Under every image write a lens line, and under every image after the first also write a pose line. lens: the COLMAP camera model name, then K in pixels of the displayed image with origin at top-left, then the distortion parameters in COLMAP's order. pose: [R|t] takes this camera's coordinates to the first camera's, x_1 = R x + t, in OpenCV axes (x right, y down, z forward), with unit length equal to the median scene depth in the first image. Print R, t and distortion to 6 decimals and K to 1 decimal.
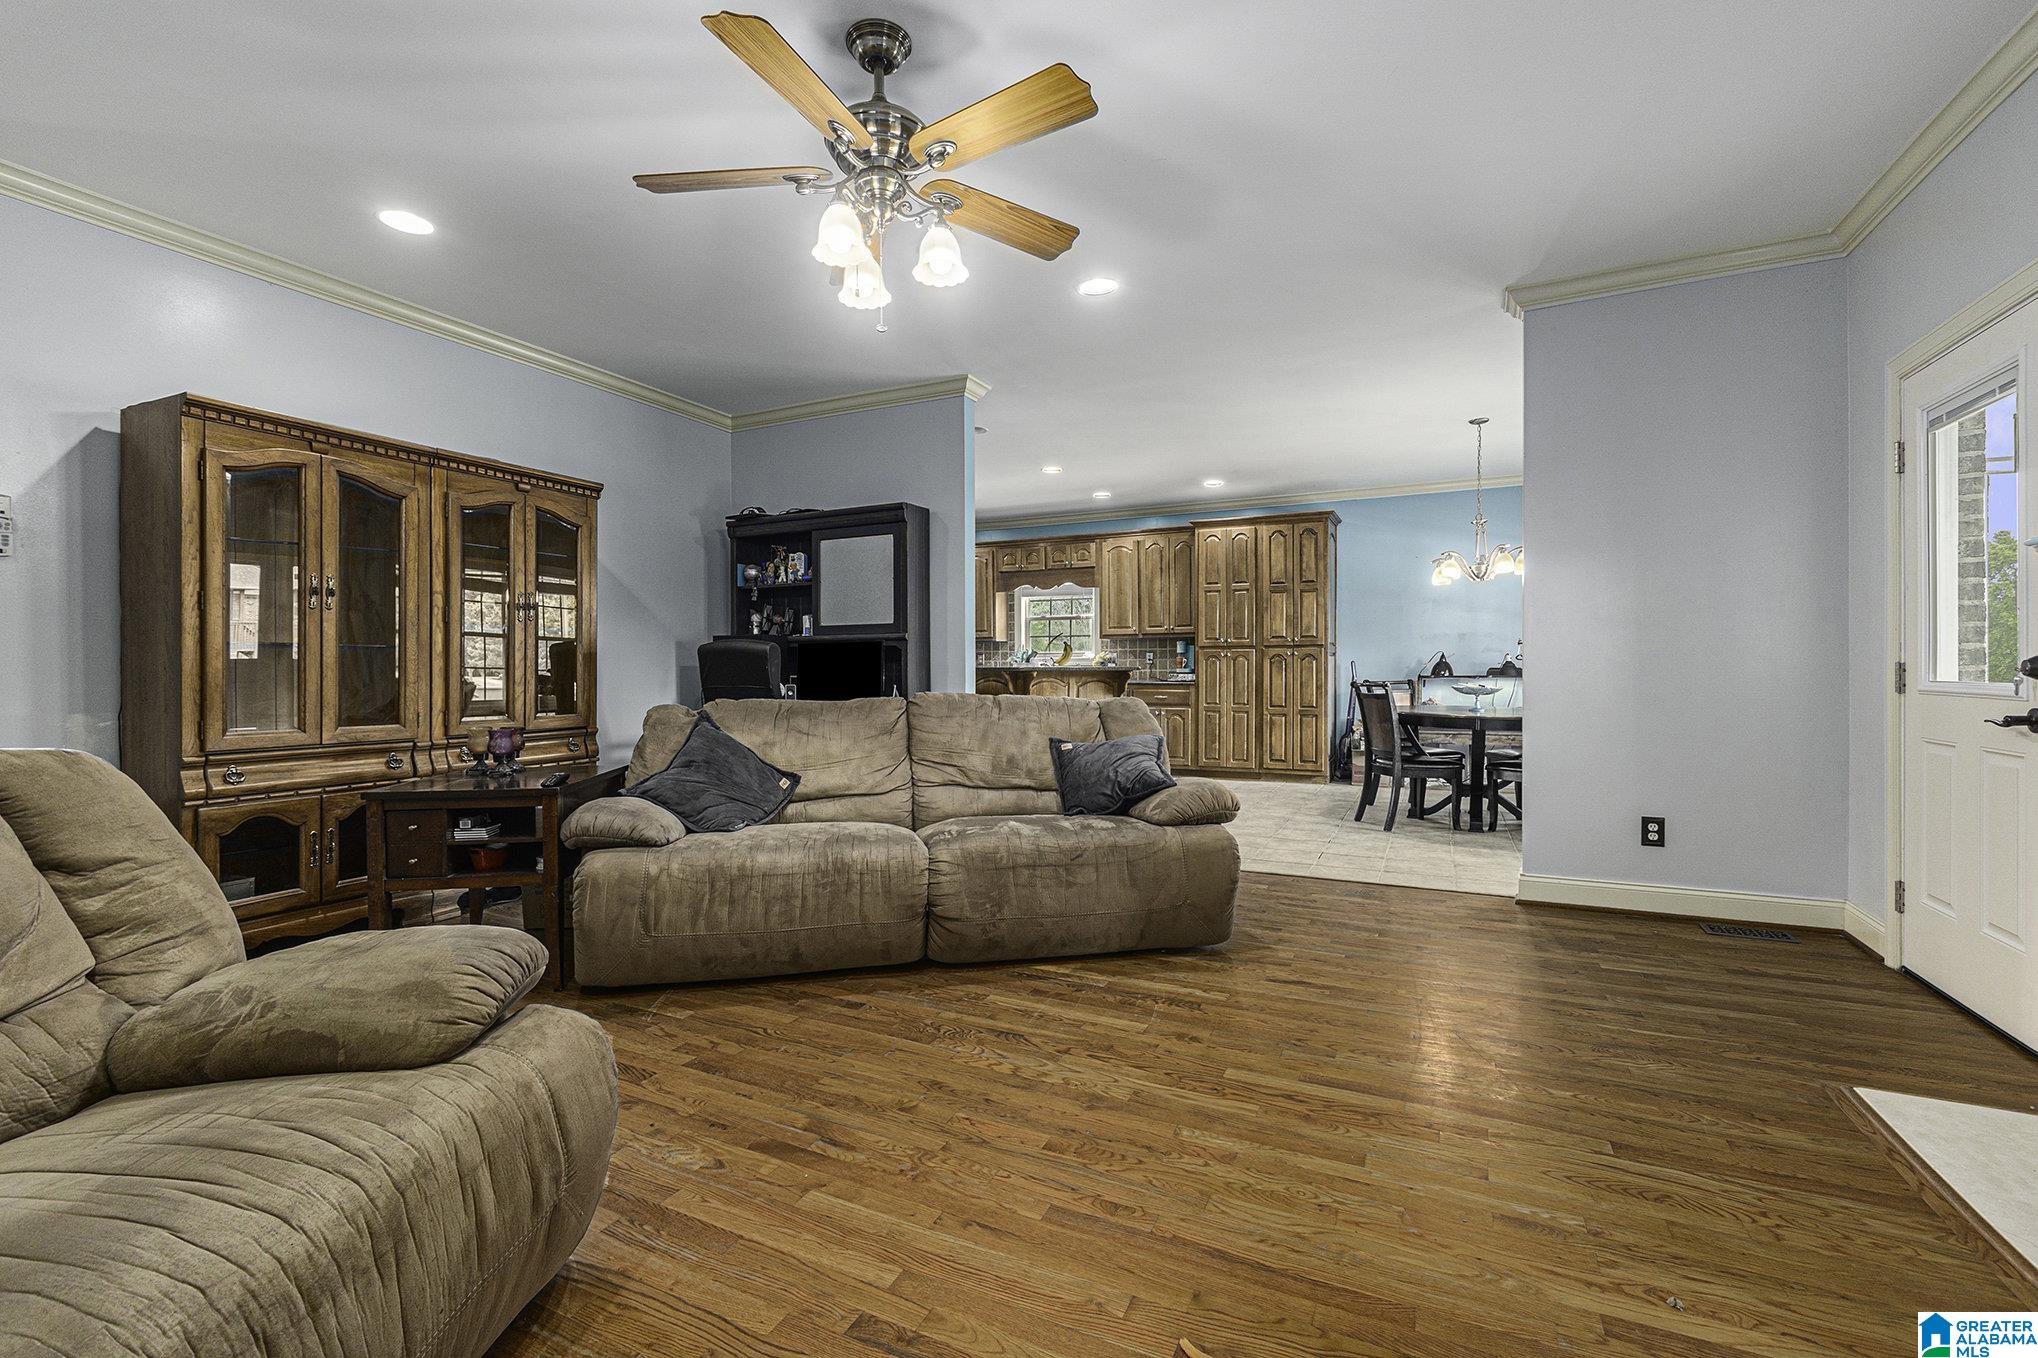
lens RADIAL K [[880.0, 0, 1020.7], [0, 880.0, 669.4], [0, 0, 1]] dist [-0.002108, 0.000149]
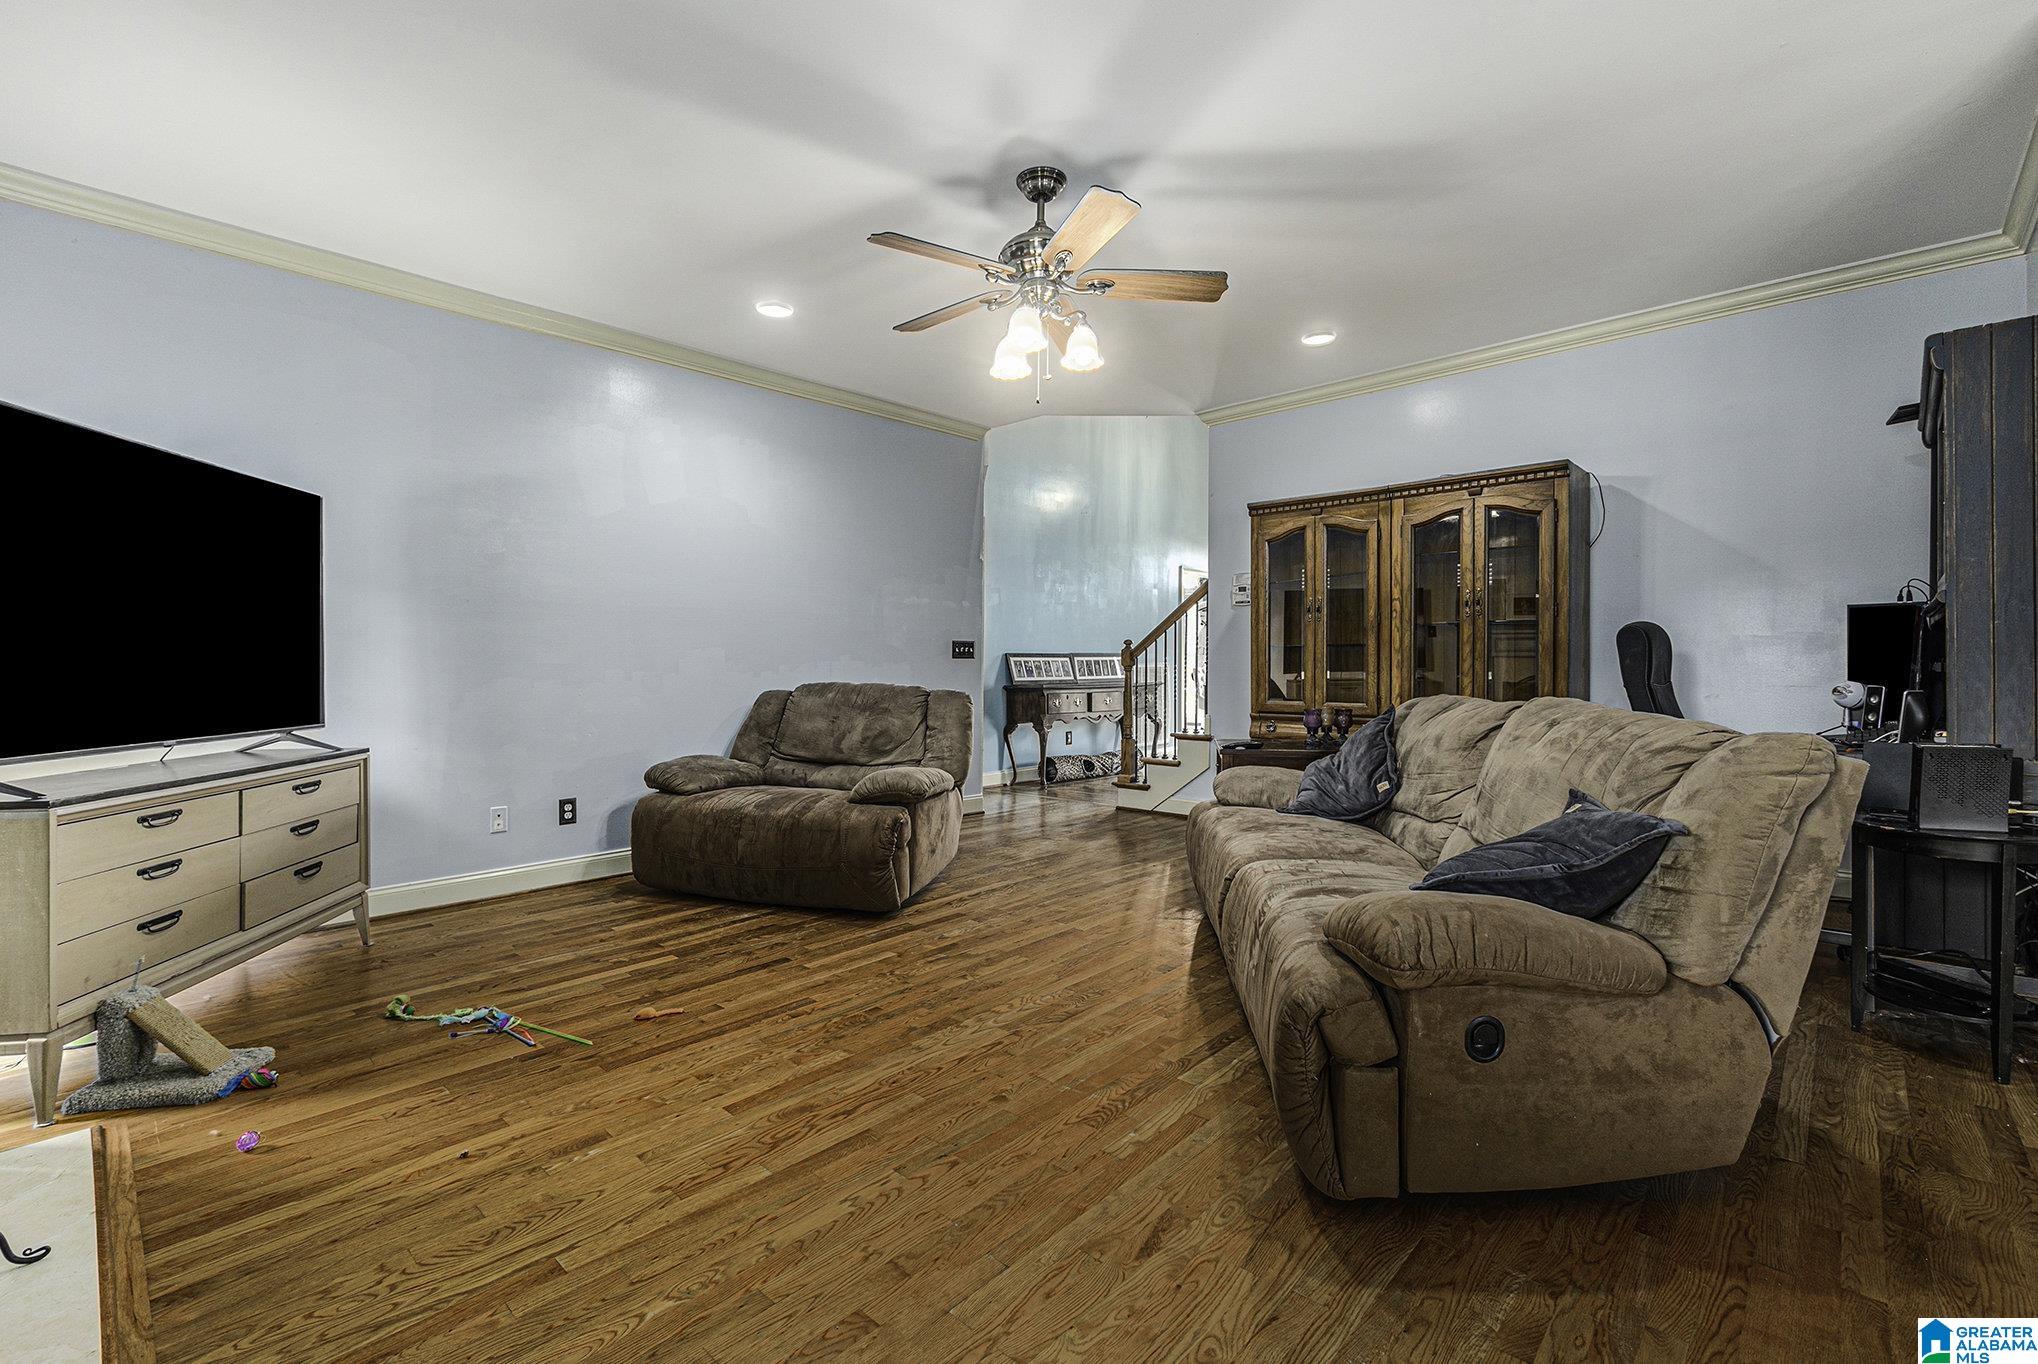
lens RADIAL K [[893.9, 0, 1030.8], [0, 893.9, 655.1], [0, 0, 1]] dist [-0.023317, -0.000361]
pose [[-0.287304, 0.003238, -0.957834, 0.731129], [0.000896, 0.999995, 0.003111, -0.014339], [0.957839, 0.000036, -0.287306, 0.910730]]
